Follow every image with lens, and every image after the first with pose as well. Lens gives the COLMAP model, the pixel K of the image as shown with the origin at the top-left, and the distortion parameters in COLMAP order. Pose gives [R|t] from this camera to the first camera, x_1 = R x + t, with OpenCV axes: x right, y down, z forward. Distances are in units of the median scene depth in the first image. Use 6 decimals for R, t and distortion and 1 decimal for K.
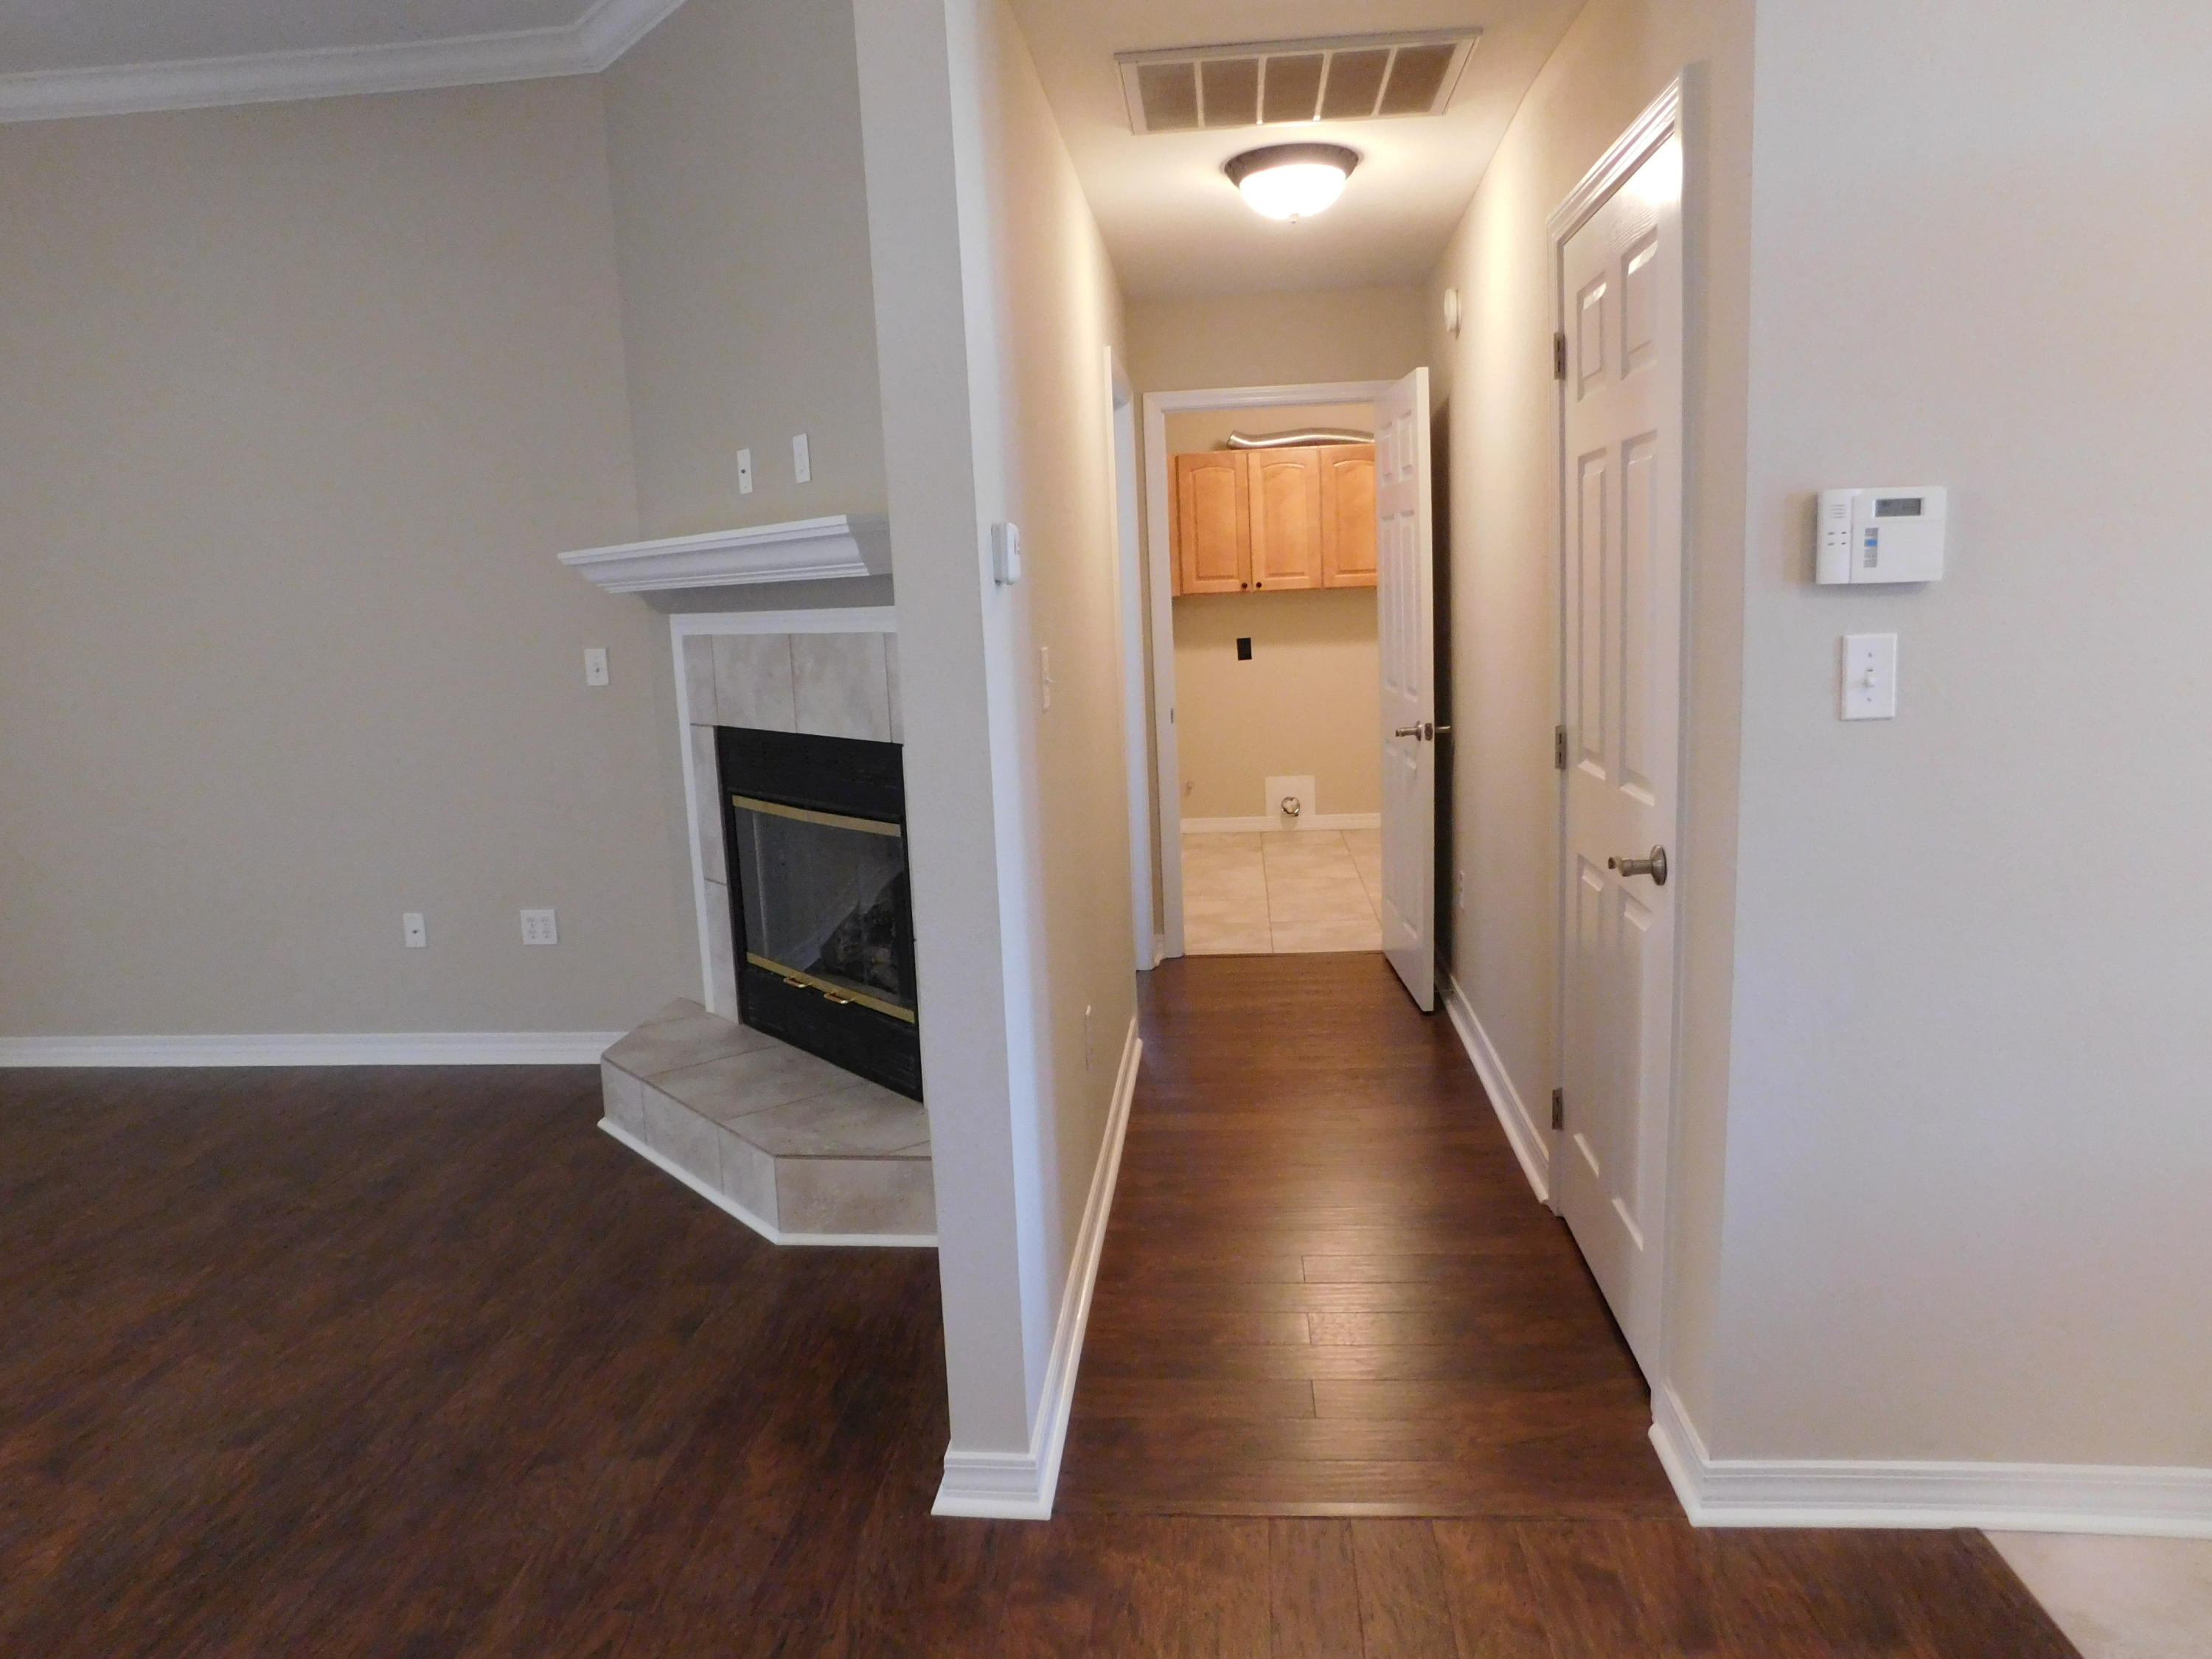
lens RADIAL K [[1465.8, 0, 1109.5], [0, 1465.8, 828.0], [0, 0, 1]] dist [-0.050839, 0.027696]
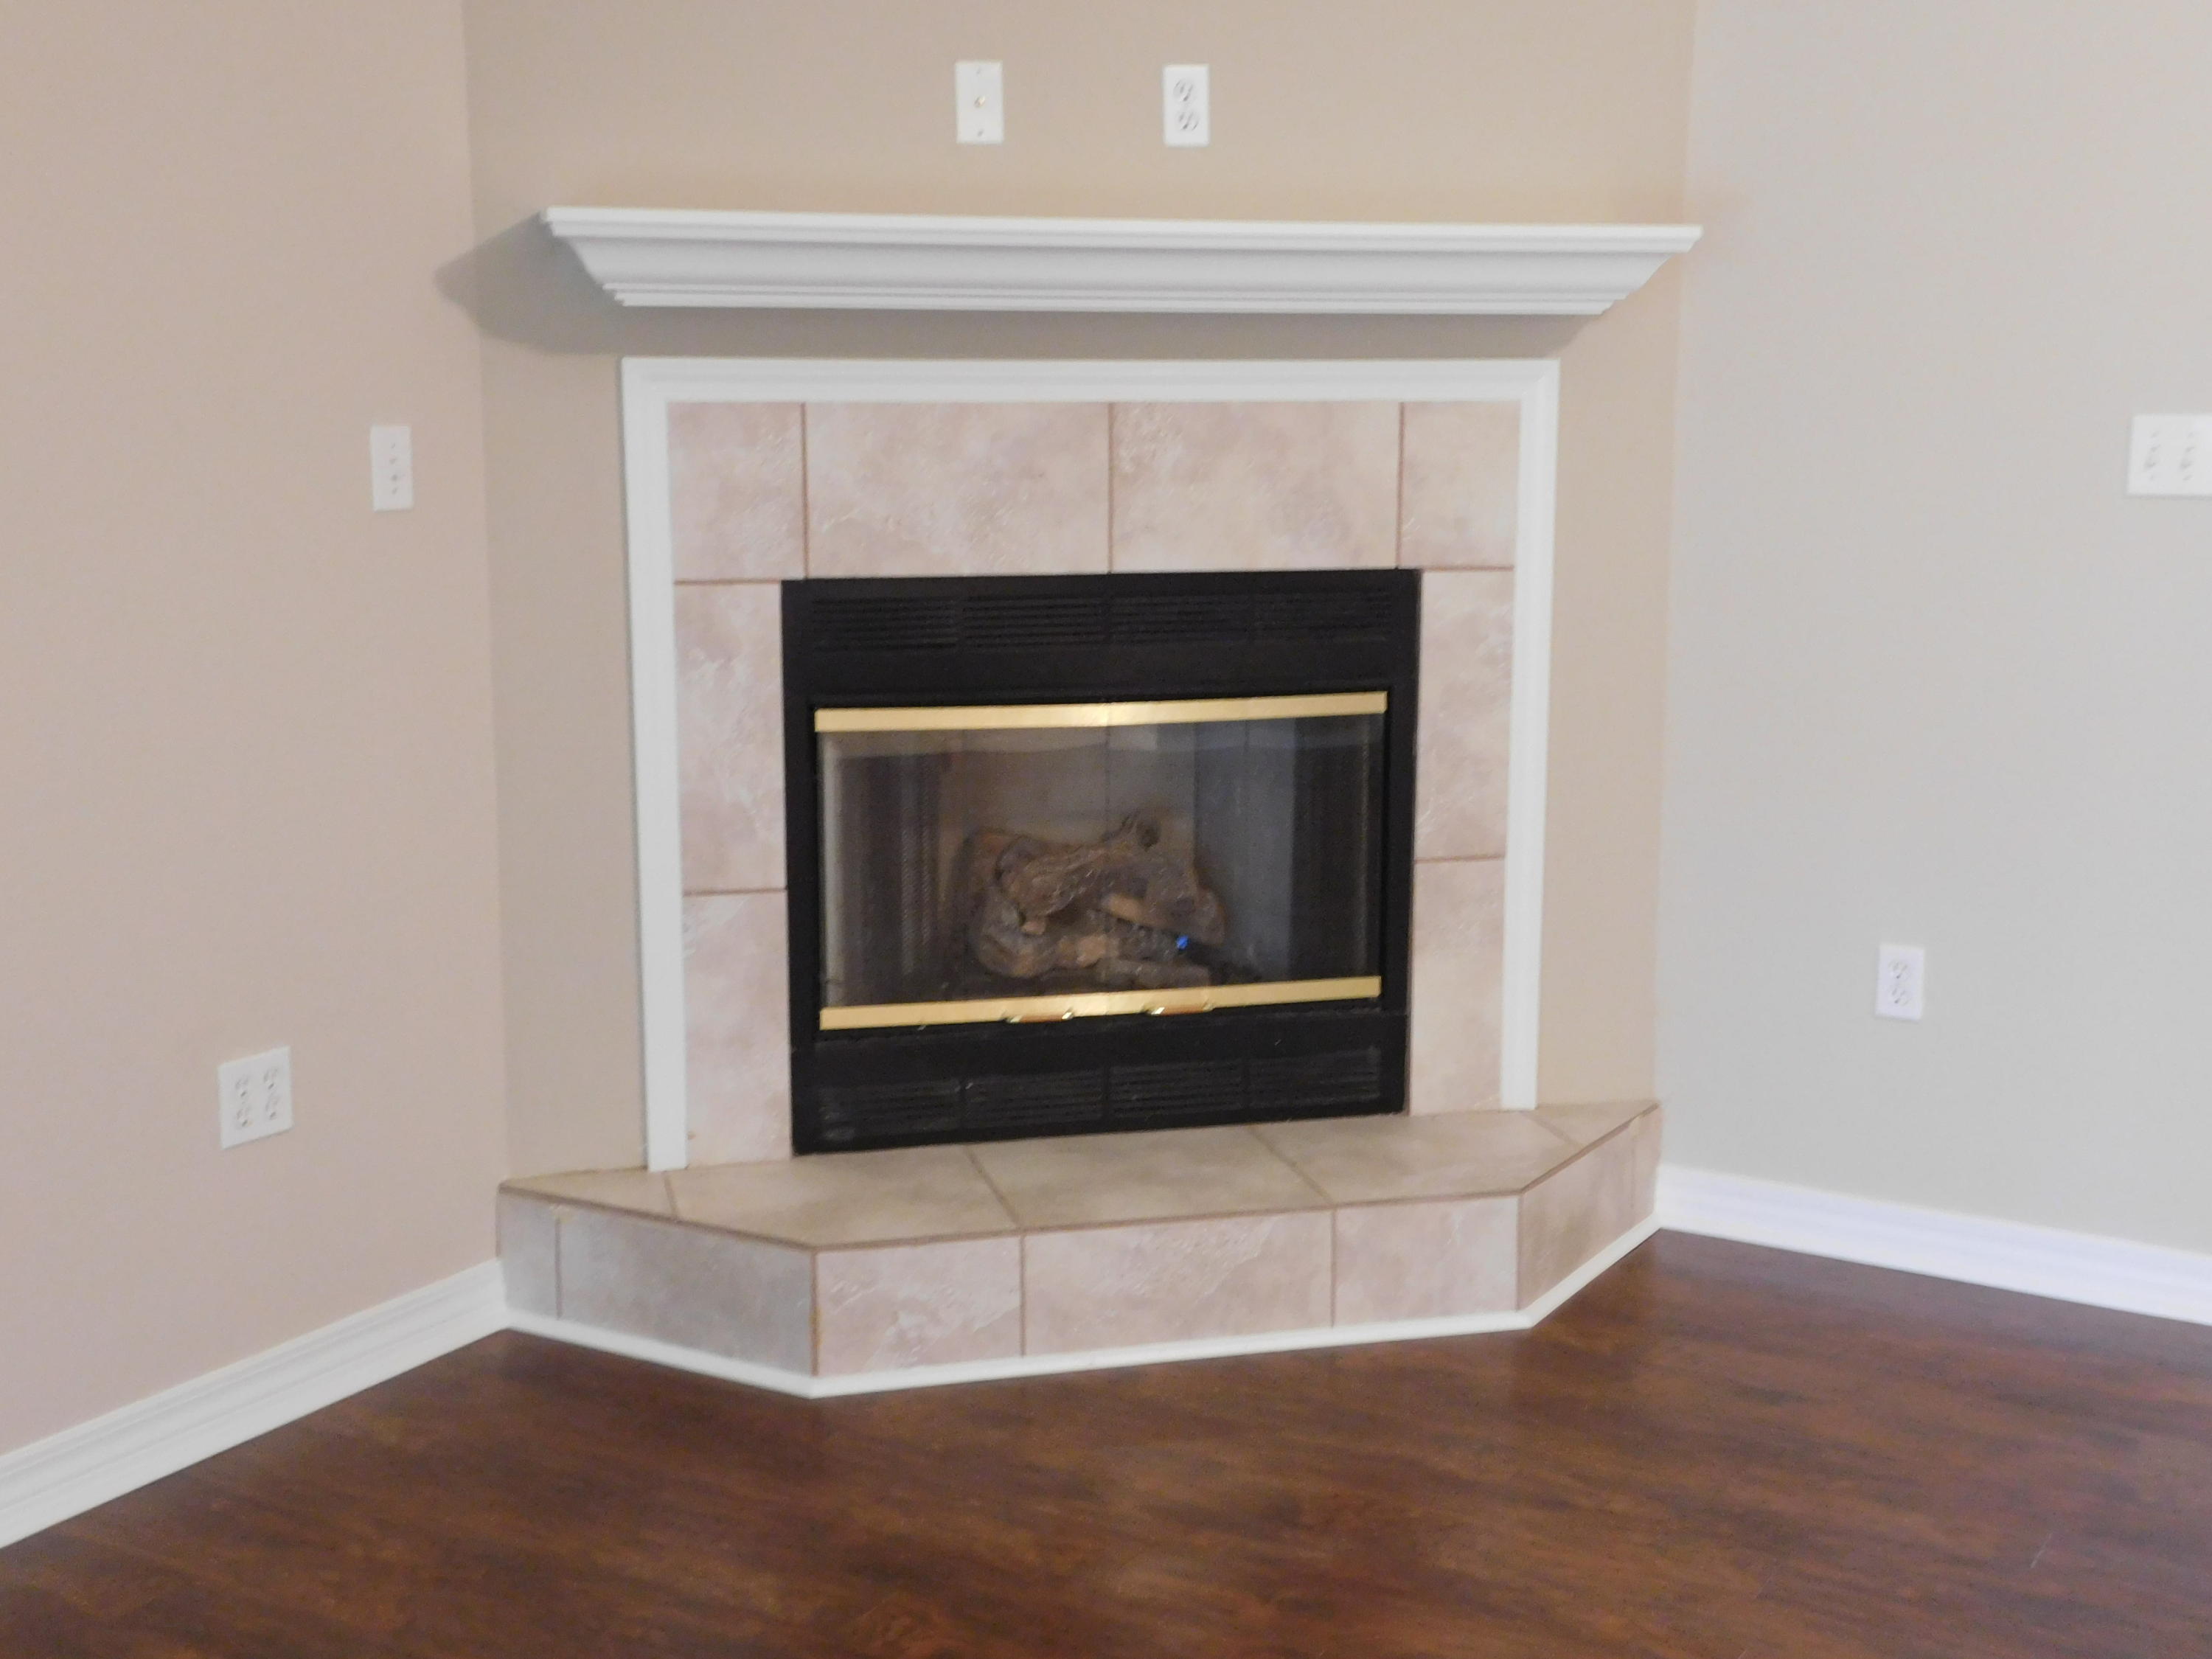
lens RADIAL K [[2569.9, 0, 1115.6], [0, 2569.9, 840.0], [0, 0, 1]] dist [0.084796, 0.000000]
pose [[0.428286, -0.119389, 0.895722, -1.050029], [0.124038, 0.989618, 0.072596, -0.030731], [-0.895090, 0.080012, 0.438648, 0.503558]]
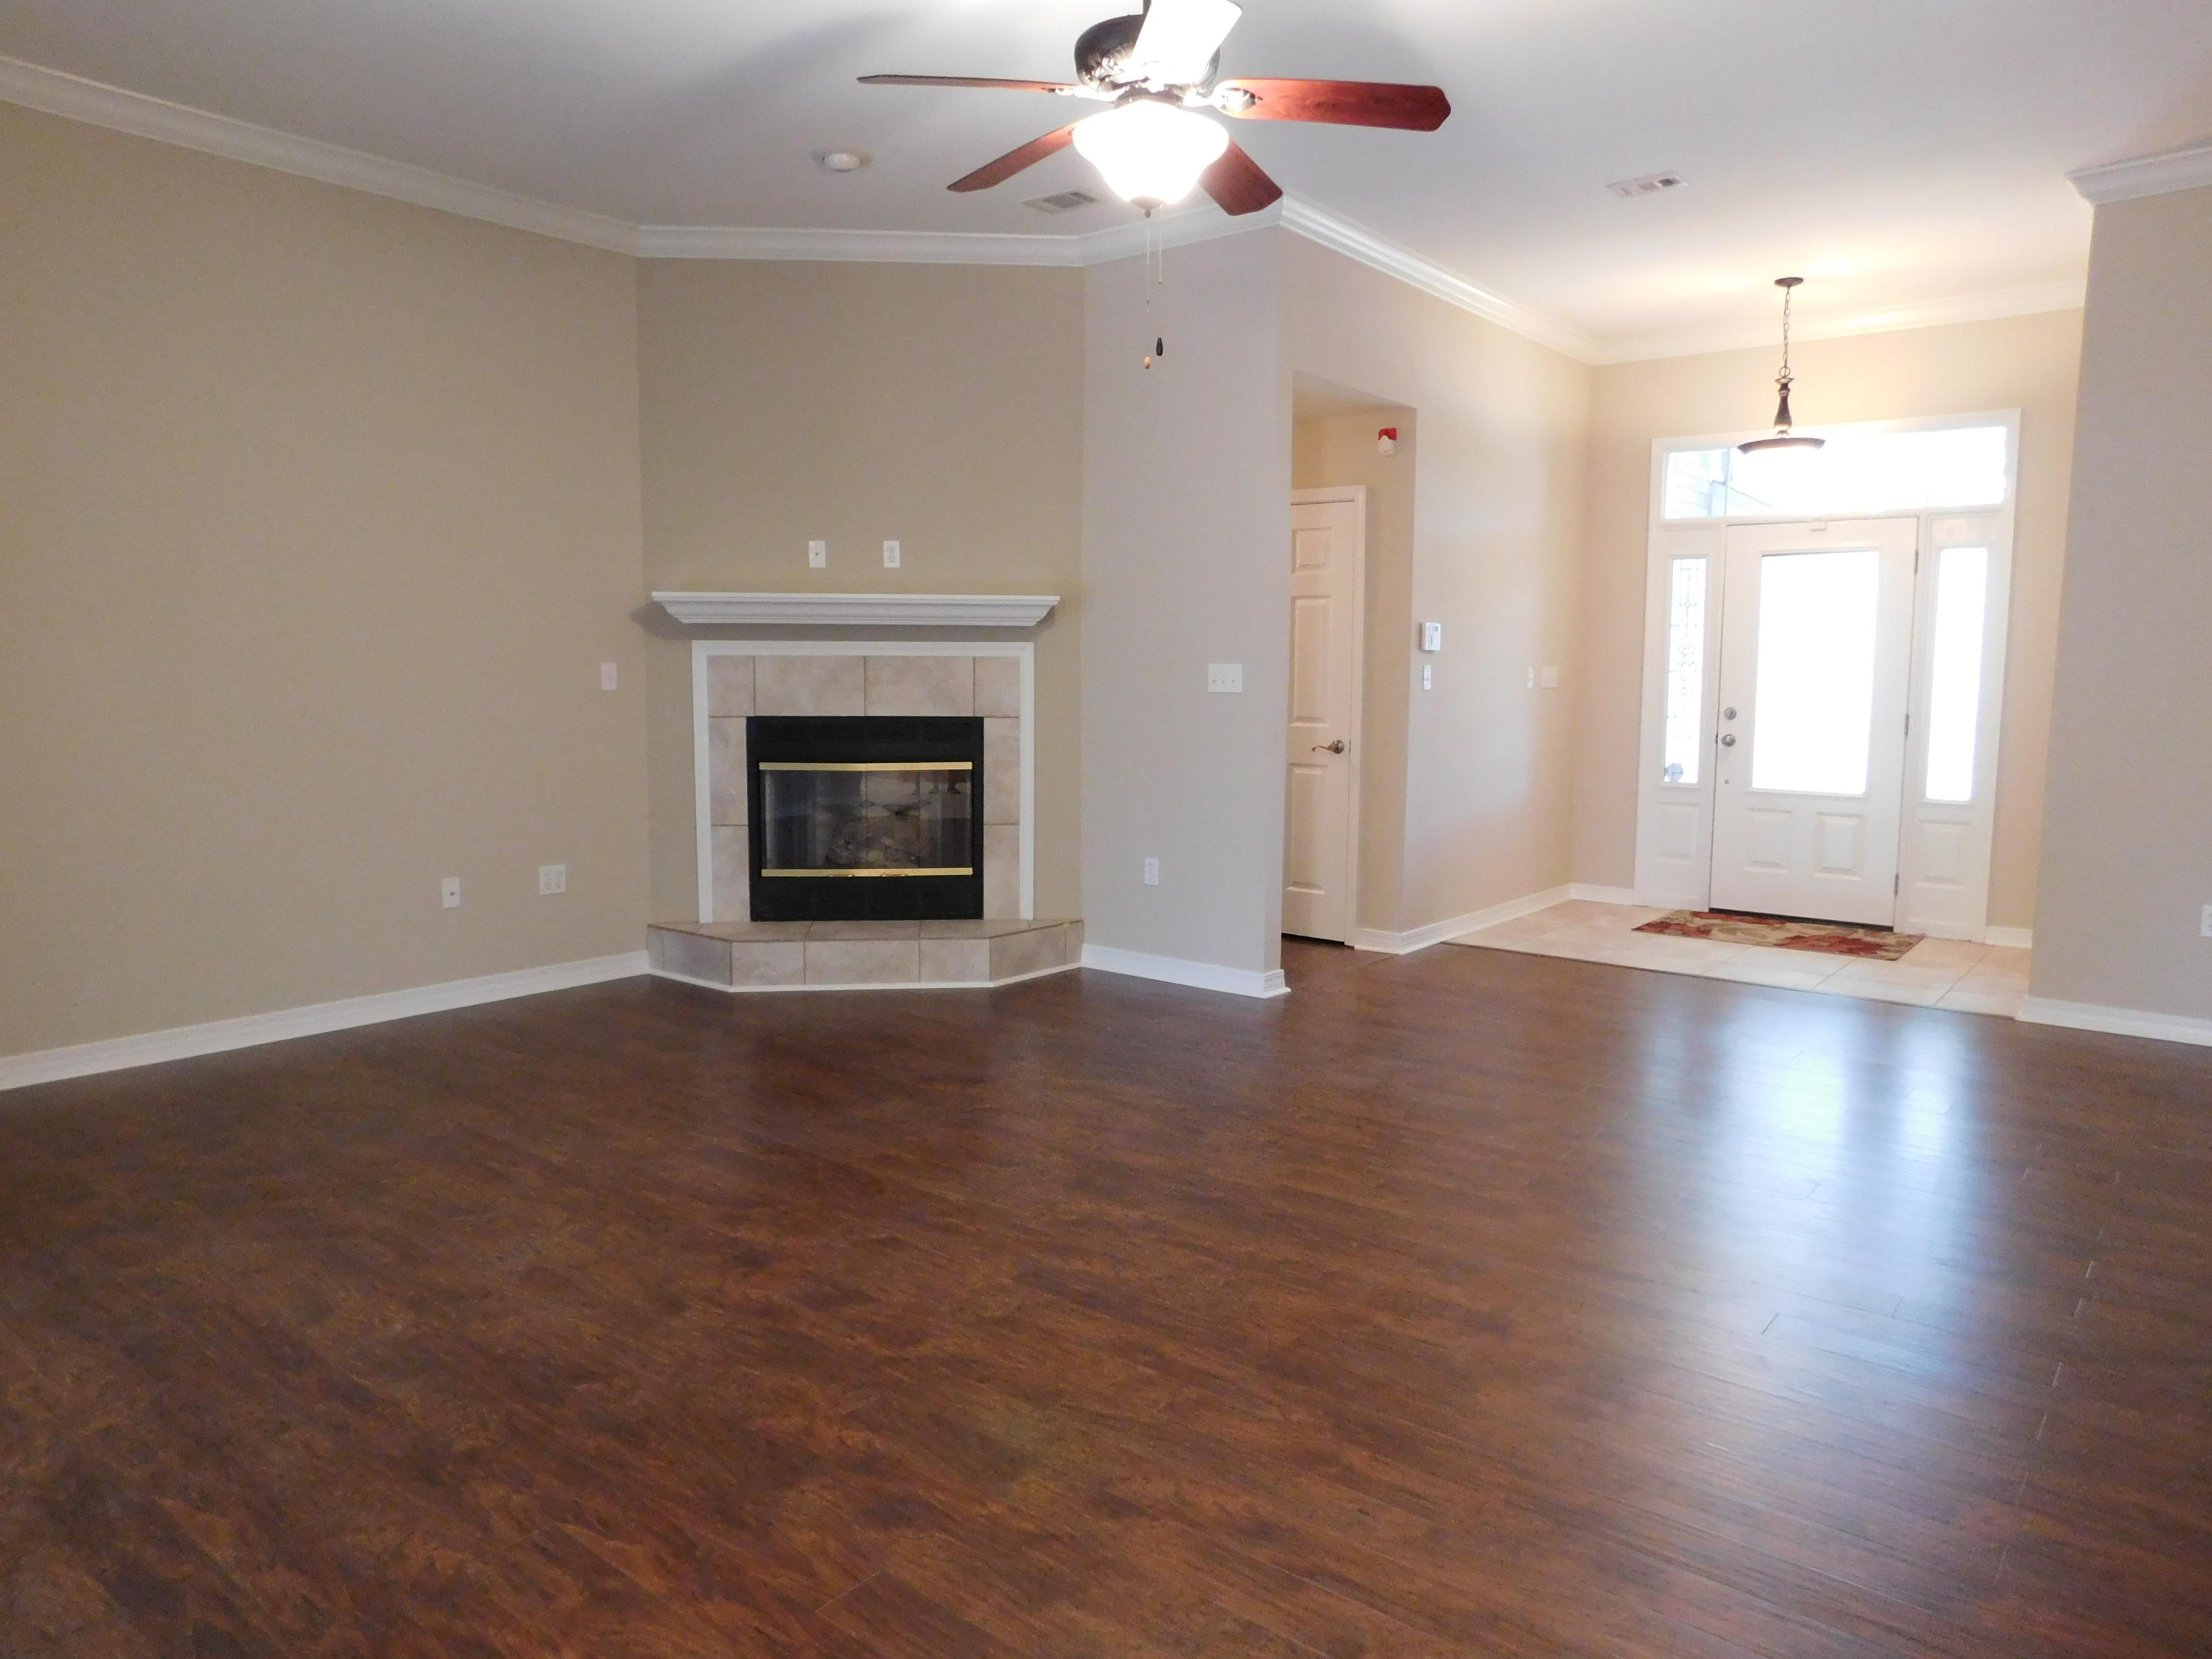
lens RADIAL K [[1465.8, 0, 1119.9], [0, 1465.8, 827.1], [0, 0, 1]] dist [-0.050839, 0.027696]
pose [[0.550074, -0.052759, 0.833448, -1.311760], [0.102643, 0.994707, -0.004777, 0.088458], [-0.828784, 0.088176, 0.552578, -0.128131]]
